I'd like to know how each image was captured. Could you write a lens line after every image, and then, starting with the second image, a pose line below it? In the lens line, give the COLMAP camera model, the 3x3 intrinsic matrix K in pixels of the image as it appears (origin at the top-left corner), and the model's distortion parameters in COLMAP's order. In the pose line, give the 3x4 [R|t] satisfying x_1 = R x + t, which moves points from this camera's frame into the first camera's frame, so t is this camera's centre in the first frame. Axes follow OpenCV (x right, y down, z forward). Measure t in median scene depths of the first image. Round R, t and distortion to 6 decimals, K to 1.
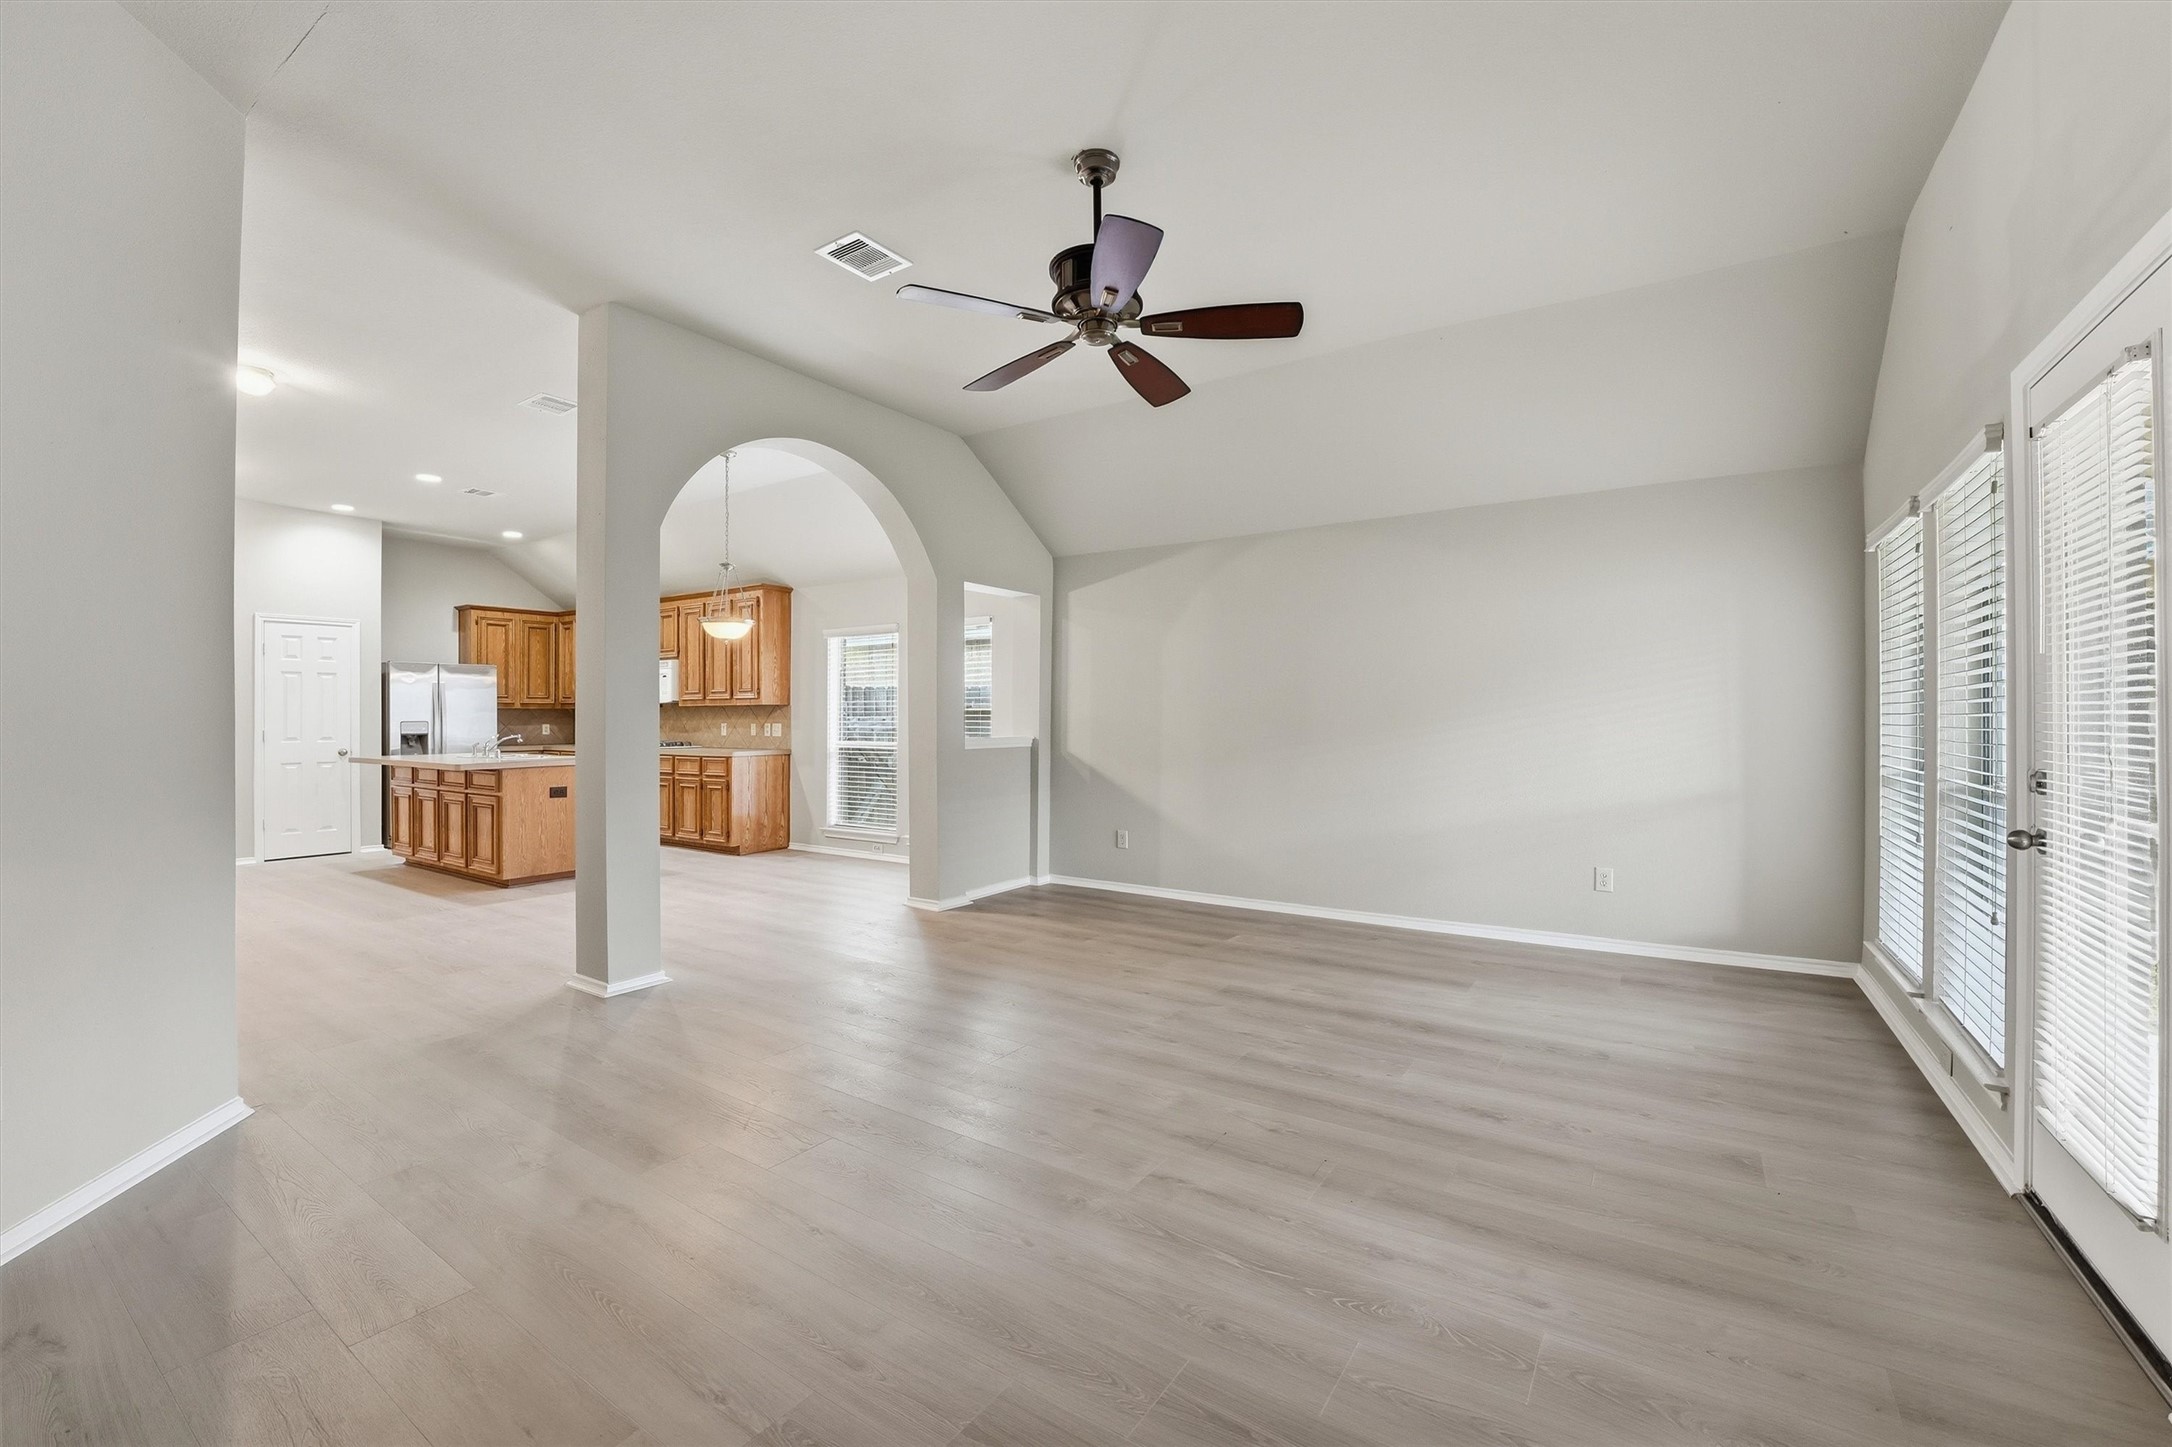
lens RADIAL K [[883.9, 0, 1079.2], [0, 883.9, 714.9], [0, 0, 1]] dist [-0.025389, 0.002602]
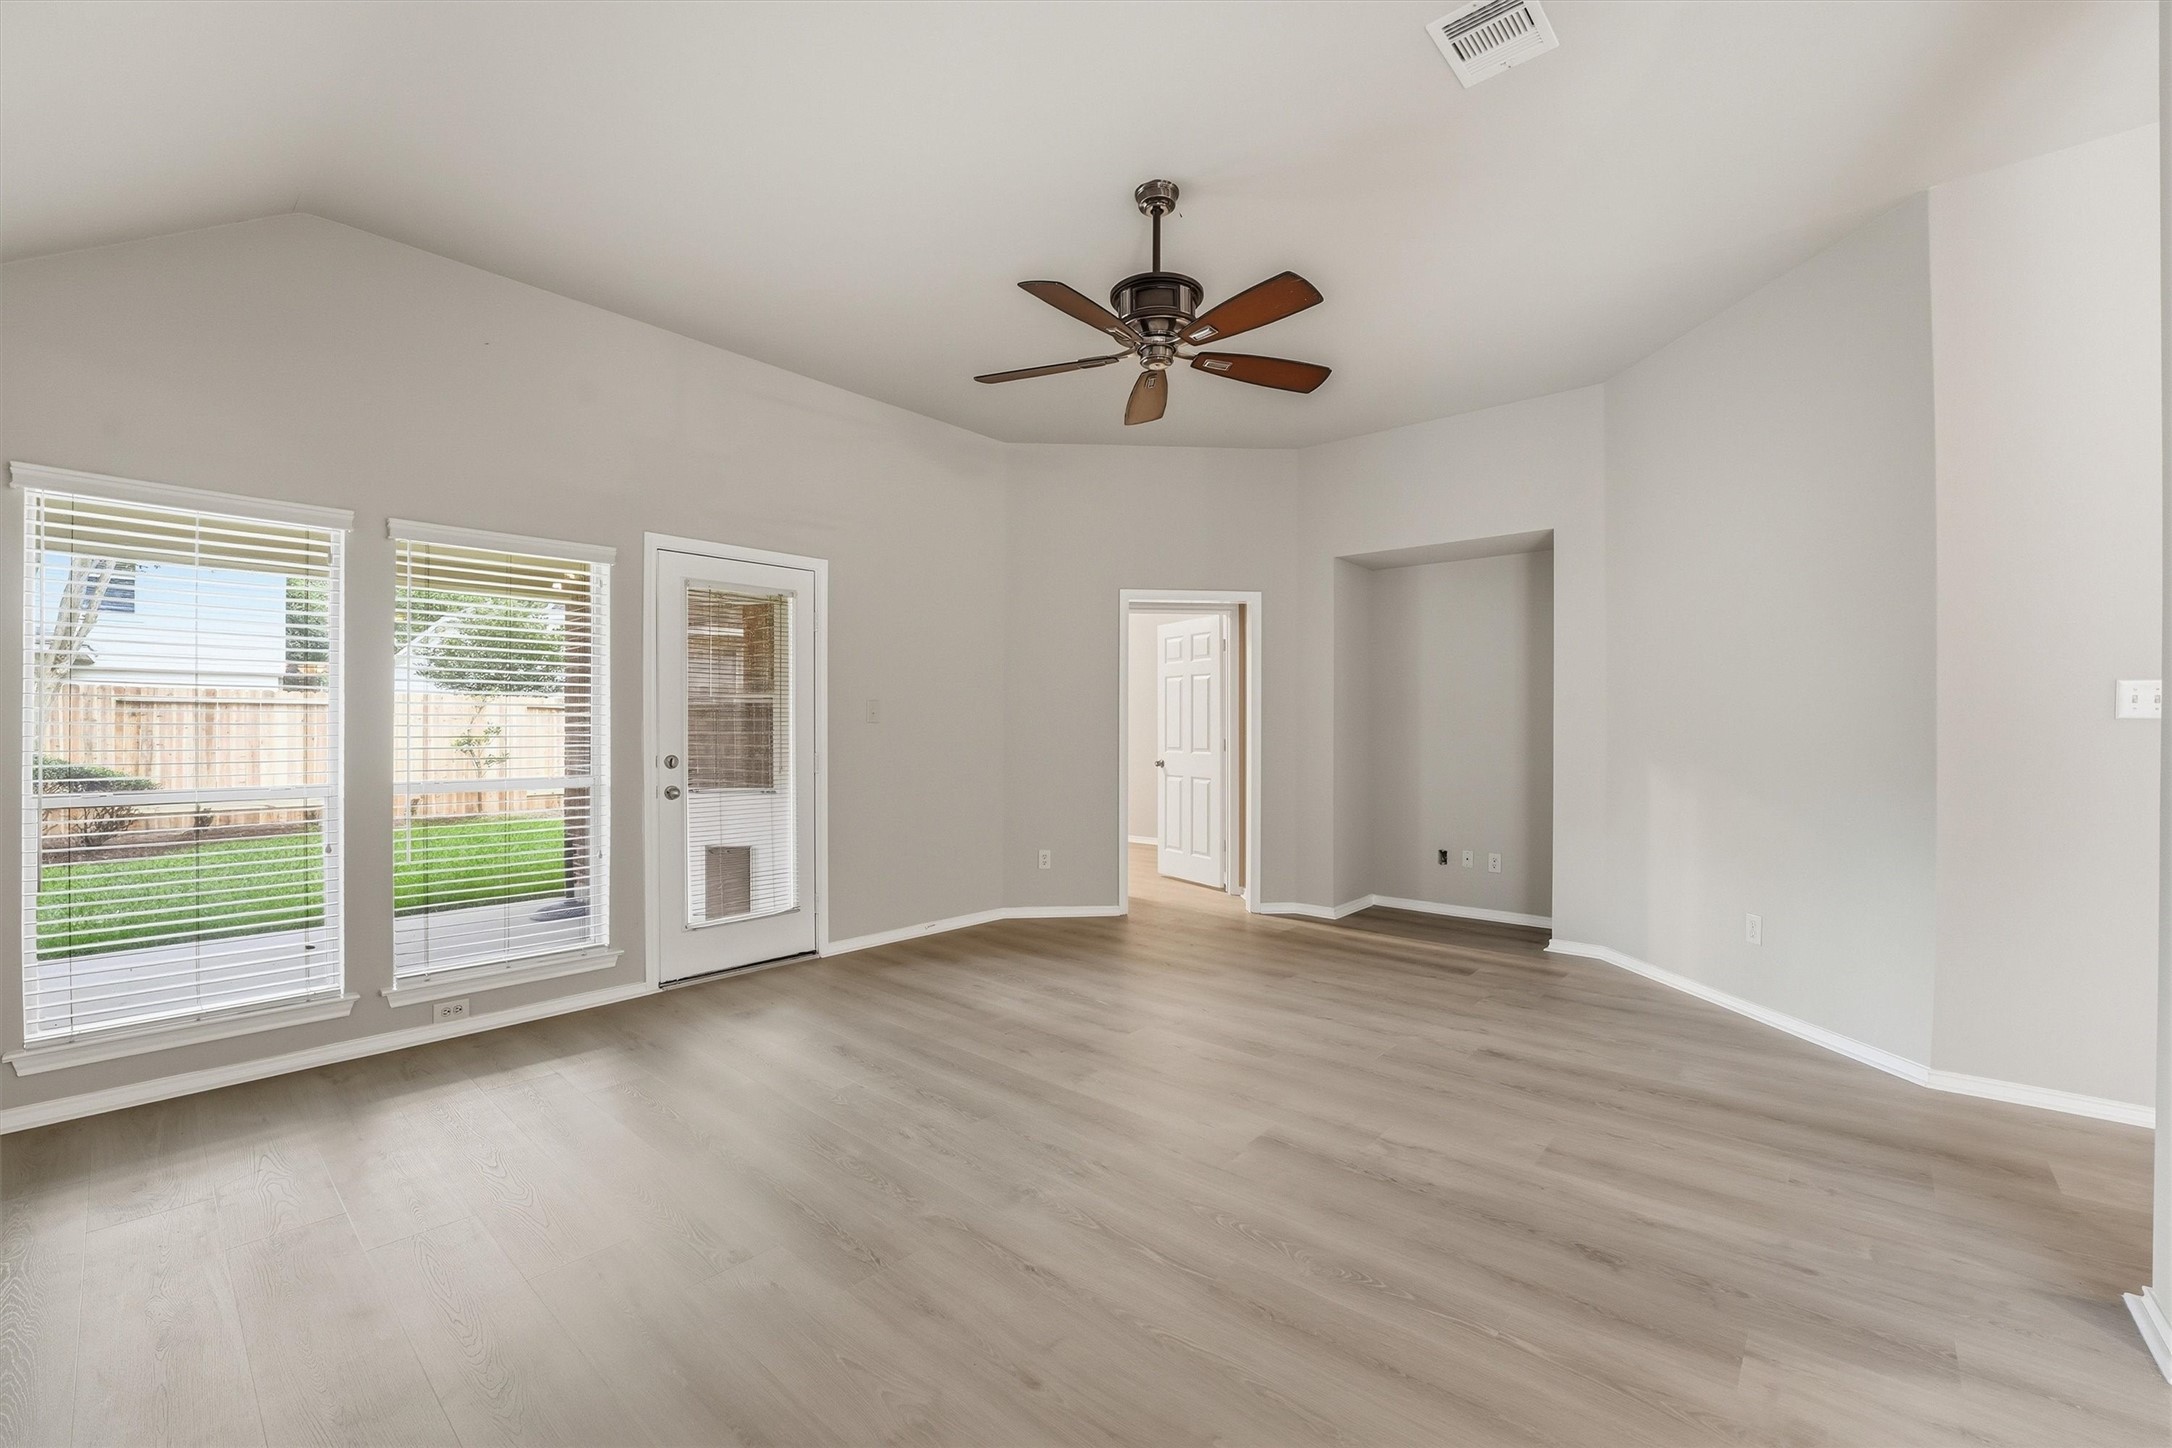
lens RADIAL K [[883.9, 0, 1090.1], [0, 883.9, 726.8], [0, 0, 1]] dist [-0.025389, 0.002602]
pose [[-0.992662, -0.003334, 0.120880, -0.028618], [-0.003956, 0.999980, -0.004905, 0.004115], [-0.120861, -0.005347, -0.992655, 2.200906]]
